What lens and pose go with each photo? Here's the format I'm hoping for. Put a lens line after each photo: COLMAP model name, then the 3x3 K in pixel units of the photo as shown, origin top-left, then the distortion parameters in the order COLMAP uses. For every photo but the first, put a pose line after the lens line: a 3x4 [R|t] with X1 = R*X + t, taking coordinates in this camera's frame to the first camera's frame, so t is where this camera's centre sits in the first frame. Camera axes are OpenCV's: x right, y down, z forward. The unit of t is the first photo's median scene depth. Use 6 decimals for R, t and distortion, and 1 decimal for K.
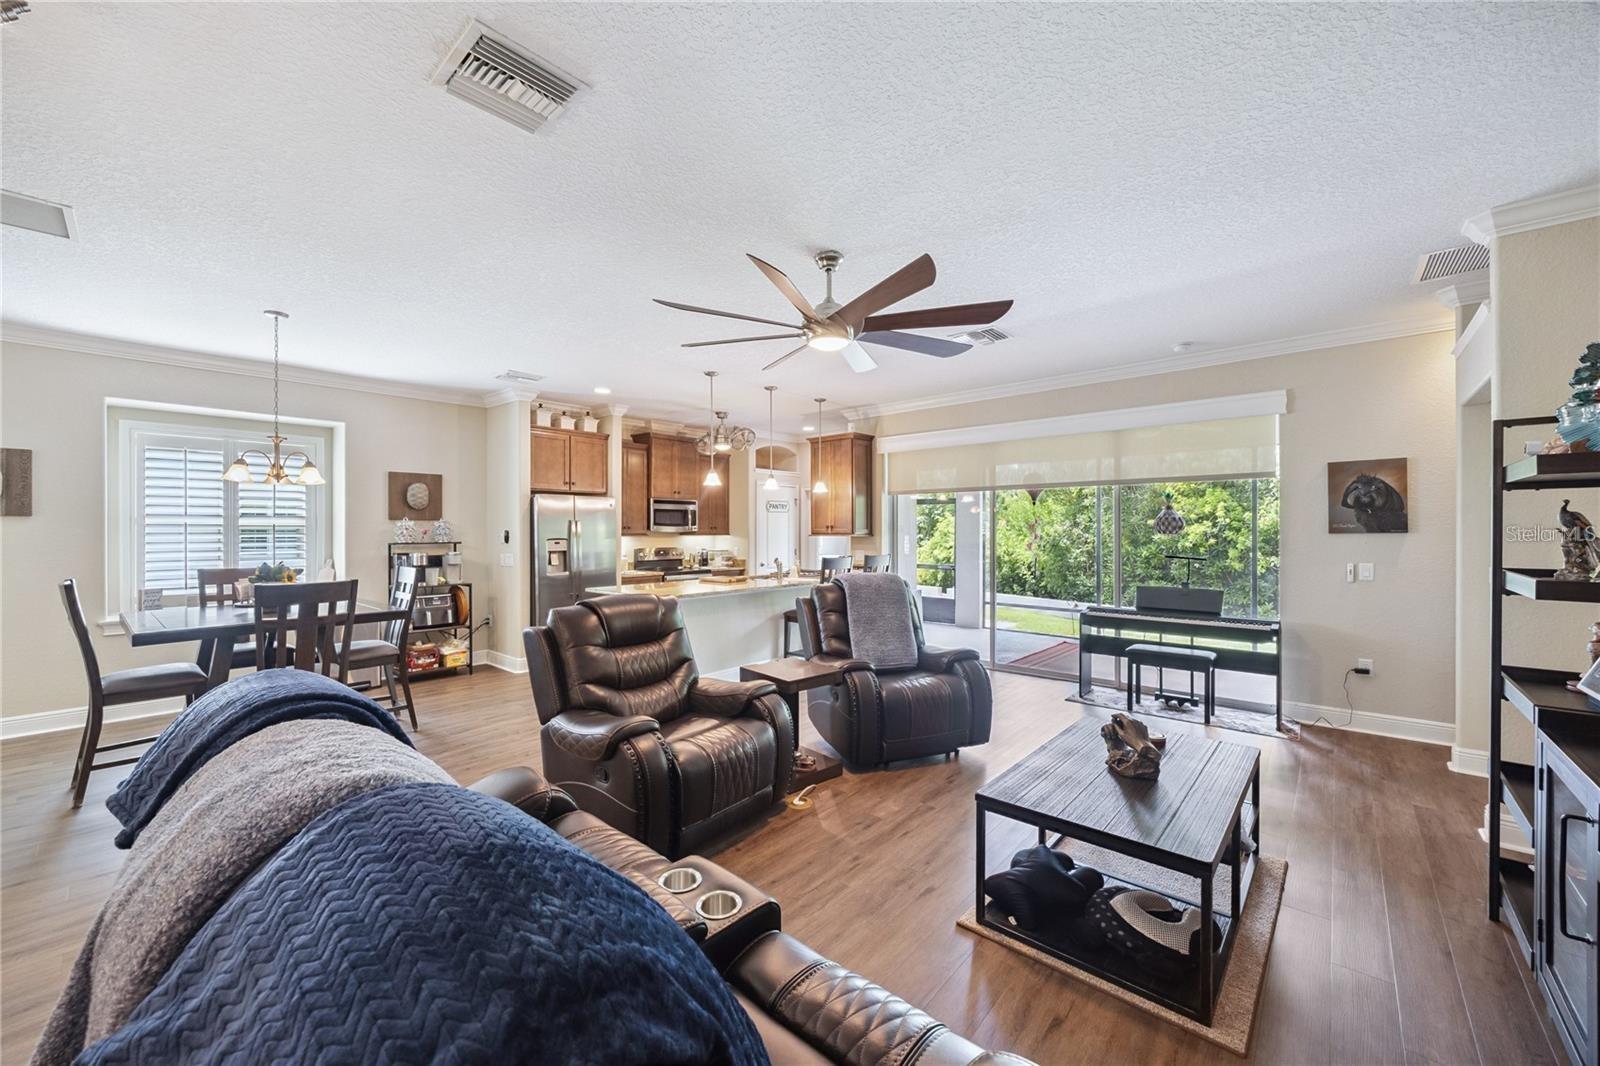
lens RADIAL K [[615.6, 0, 791.8], [0, 615.6, 529.5], [0, 0, 1]] dist [-0.000955, -0.000182]
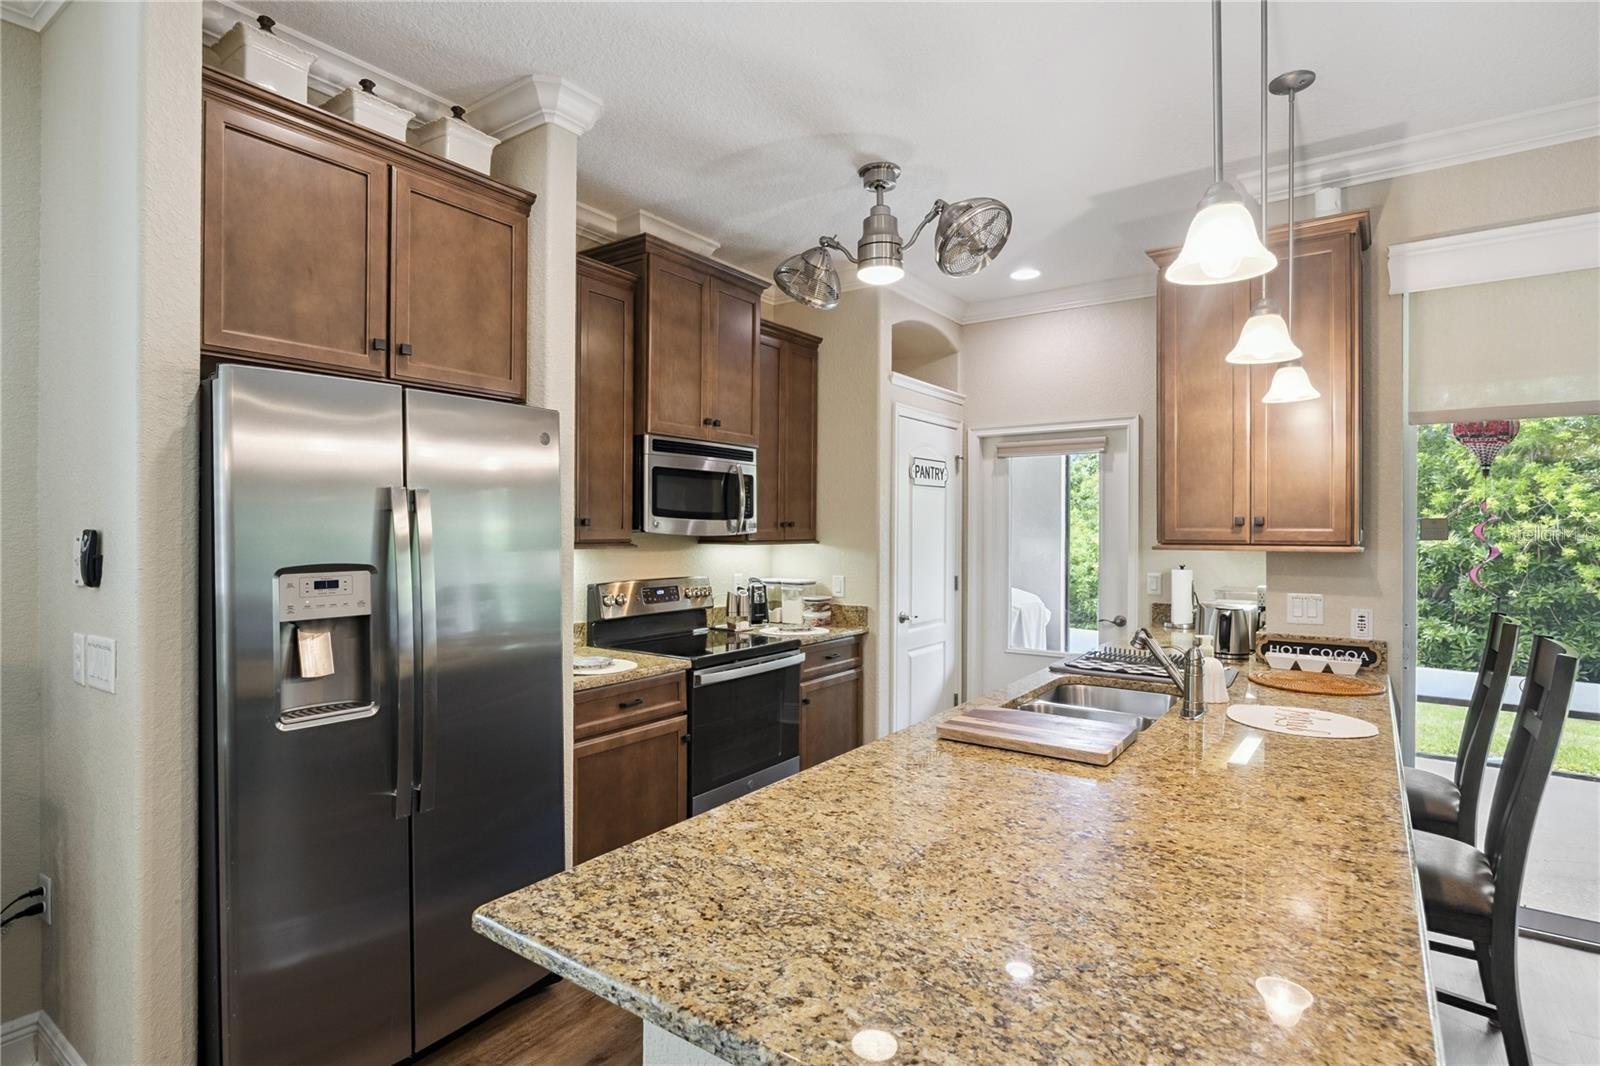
lens RADIAL K [[806.9, 0, 782.7], [0, 806.9, 528.5], [0, 0, 1]] dist [-0.009839, -0.000122]
pose [[0.995709, 0.003579, 0.092474, -0.230719], [-0.003376, 0.999992, -0.002351, 0.001084], [-0.092482, 0.002028, 0.995712, 0.661195]]
